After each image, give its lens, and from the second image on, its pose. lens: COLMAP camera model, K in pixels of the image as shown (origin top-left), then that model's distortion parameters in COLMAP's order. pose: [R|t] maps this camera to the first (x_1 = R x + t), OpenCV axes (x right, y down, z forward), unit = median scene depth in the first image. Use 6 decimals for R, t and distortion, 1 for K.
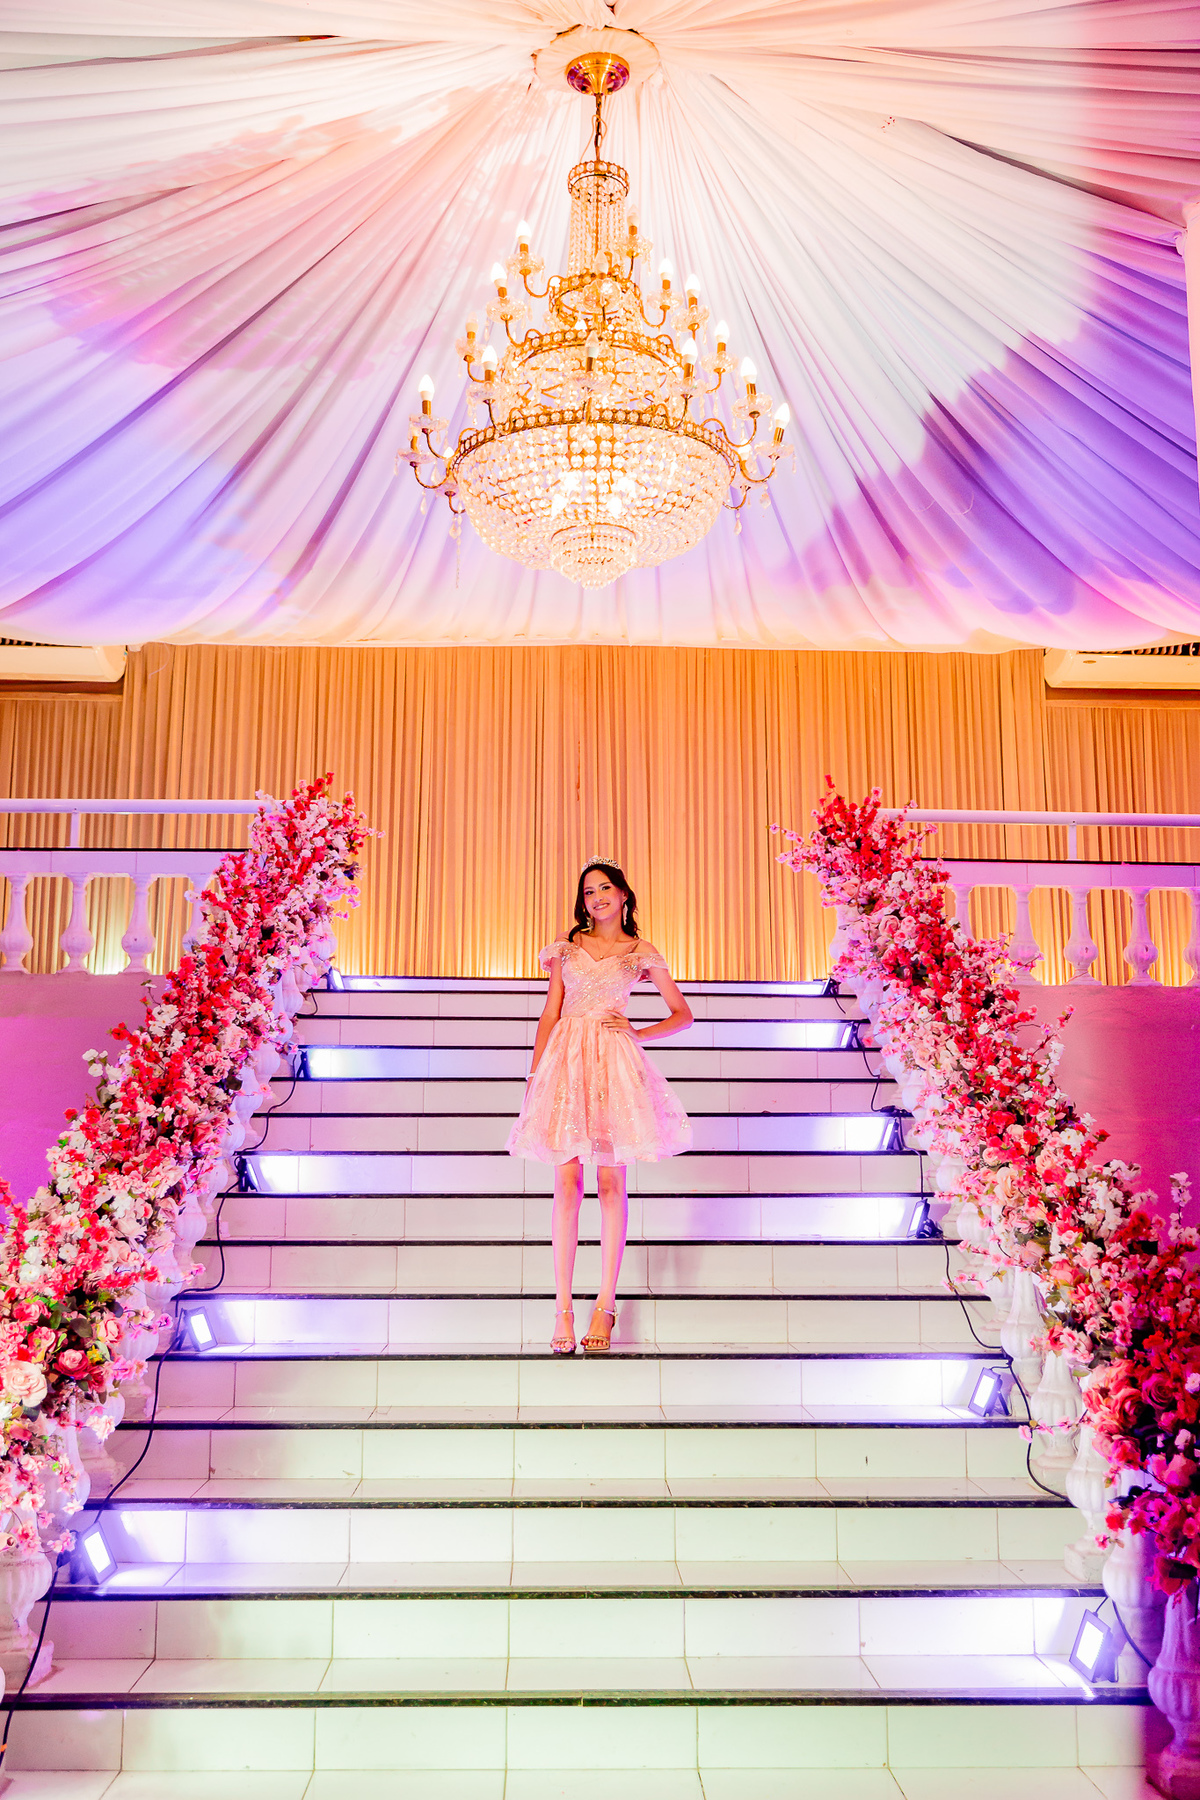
lens RADIAL K [[1784.7, 0, 600.0], [0, 1784.7, 900.0], [0, 0, 1]] dist [-0.000266, 0.007885]
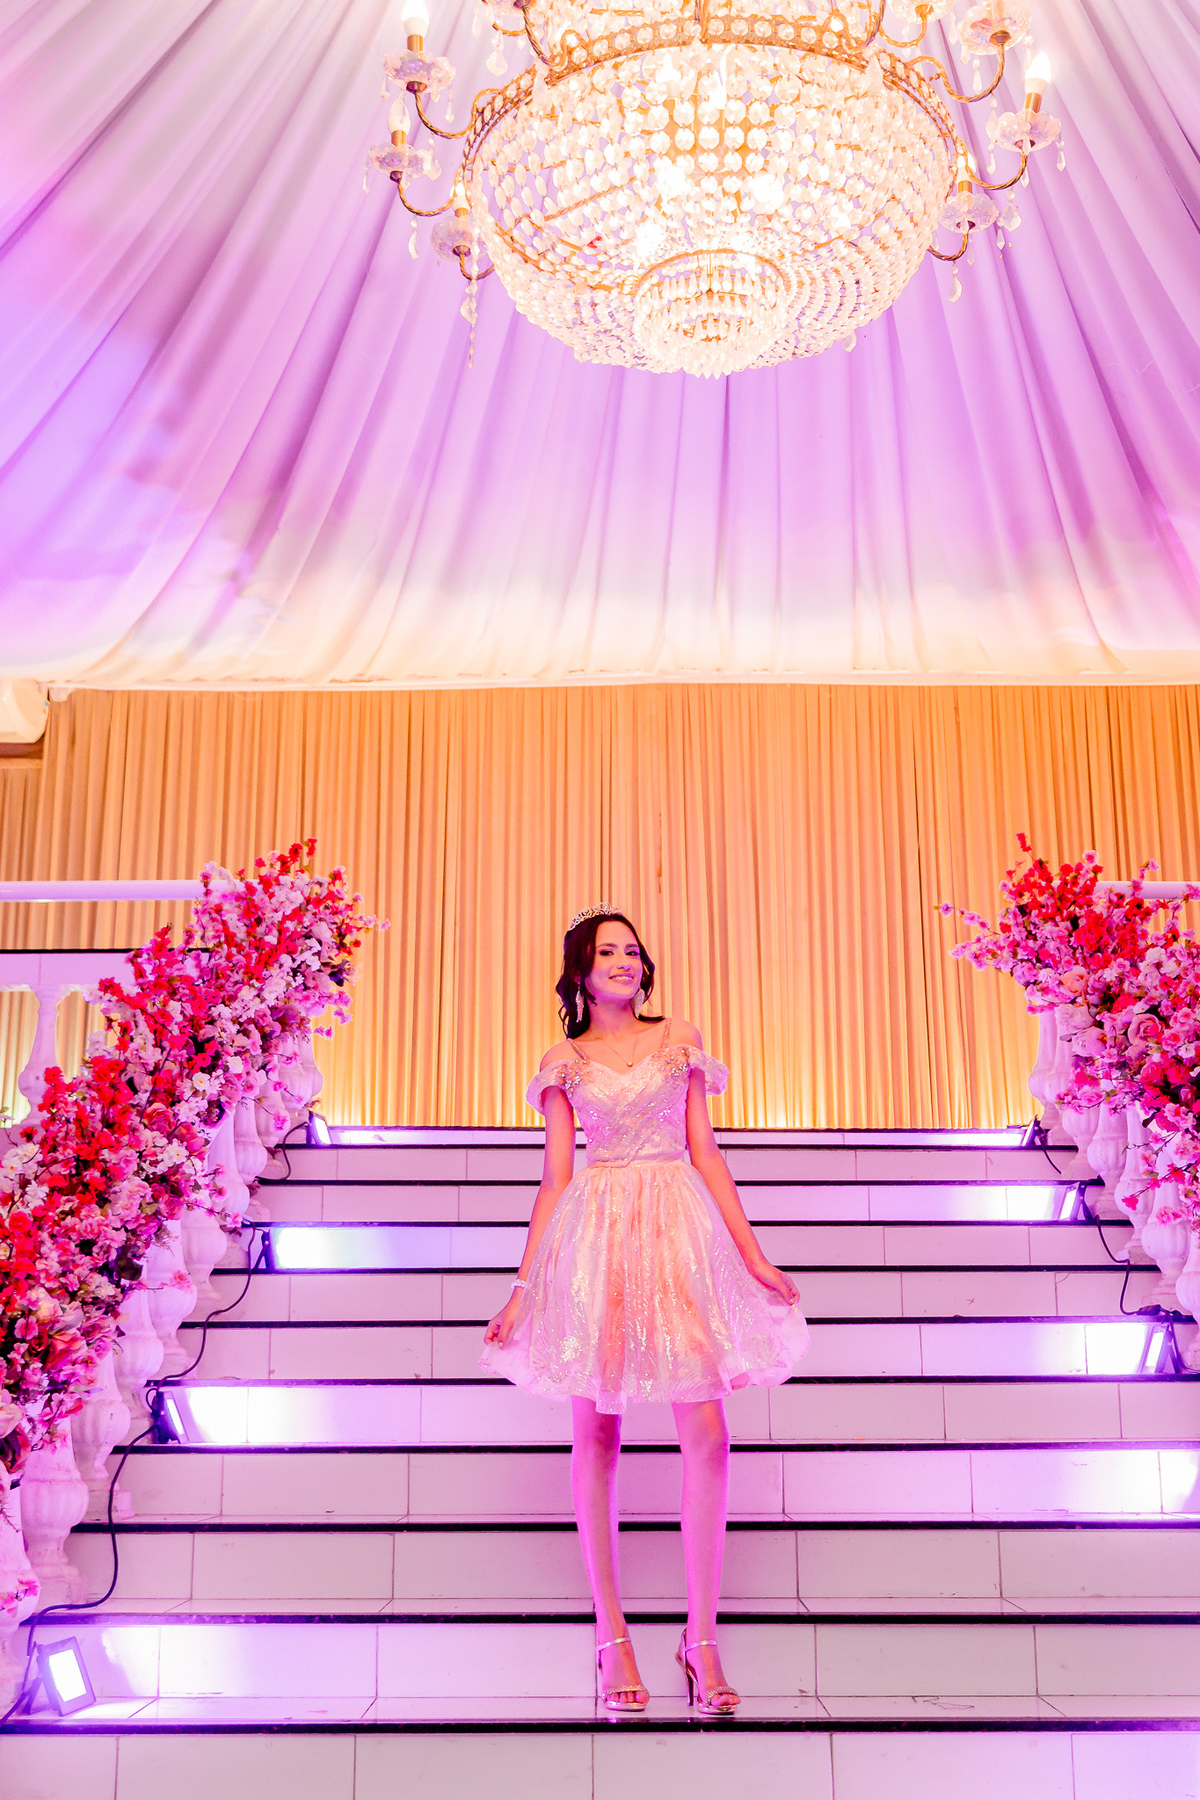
lens RADIAL K [[2175.4, 0, 588.8], [0, 2175.4, 928.8], [0, 0, 1]] dist [-0.000725, -0.011037]
pose [[0.999136, -0.012950, -0.039491, -0.010650], [0.010329, 0.997774, -0.065888, 0.028628], [0.040256, 0.065423, 0.997045, 0.192786]]
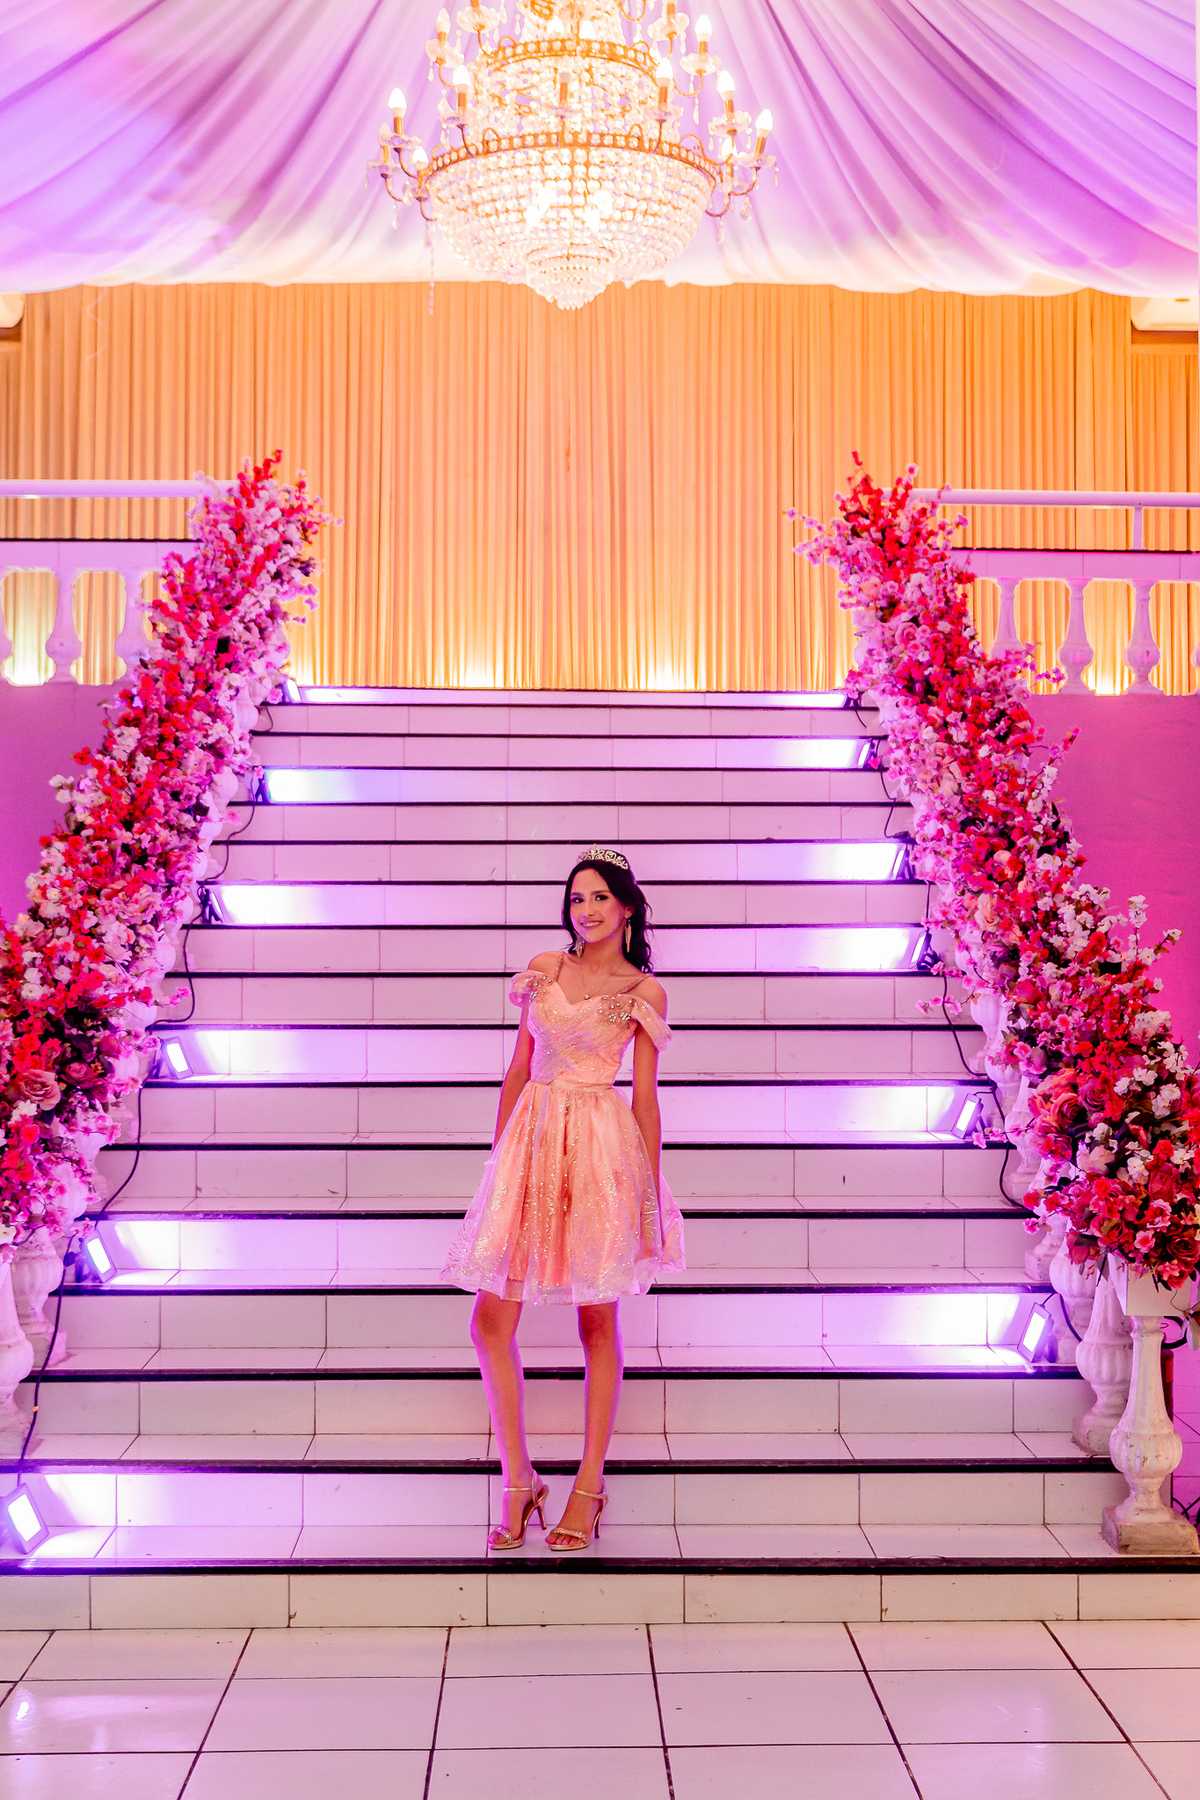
lens RADIAL K [[2329.5, 0, 600.0], [0, 2329.5, 900.0], [0, 0, 1]] dist [0.016613, 0.008241]
pose [[0.999993, -0.001326, -0.003365, 0.010443], [0.001796, 0.989626, 0.143656, -0.022632], [0.003139, -0.143662, 0.989622, -0.194678]]
